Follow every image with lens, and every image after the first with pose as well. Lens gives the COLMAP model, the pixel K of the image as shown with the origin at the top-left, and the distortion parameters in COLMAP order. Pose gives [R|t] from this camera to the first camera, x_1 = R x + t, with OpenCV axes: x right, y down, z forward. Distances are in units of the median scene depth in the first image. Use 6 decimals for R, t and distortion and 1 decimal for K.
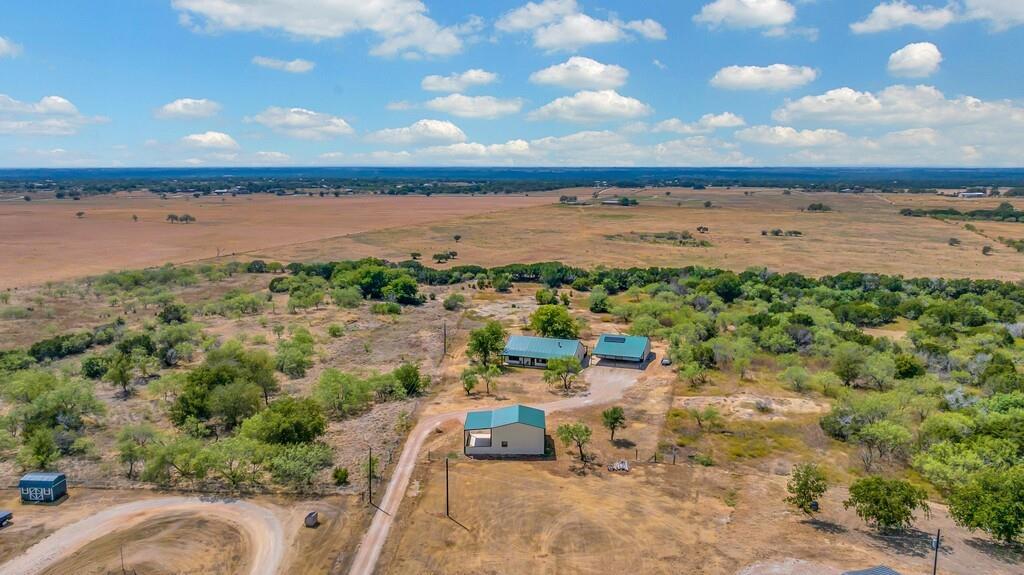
lens RADIAL K [[722.5, 0, 512.0], [0, 722.5, 287.5], [0, 0, 1]] dist [-0.018058, 0.002801]
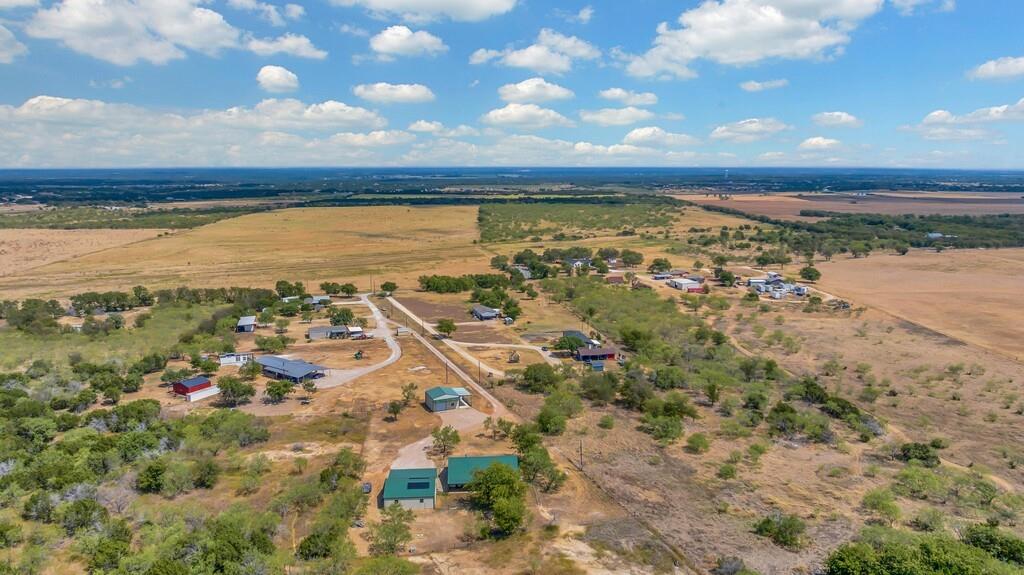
lens RADIAL K [[722.5, 0, 512.0], [0, 722.5, 287.5], [0, 0, 1]] dist [-0.018058, 0.002801]
pose [[-0.918985, 0.061740, -0.389429, 0.404090], [-0.069677, 0.946692, 0.314514, -0.500070], [0.388087, 0.316168, -0.865694, 1.876101]]
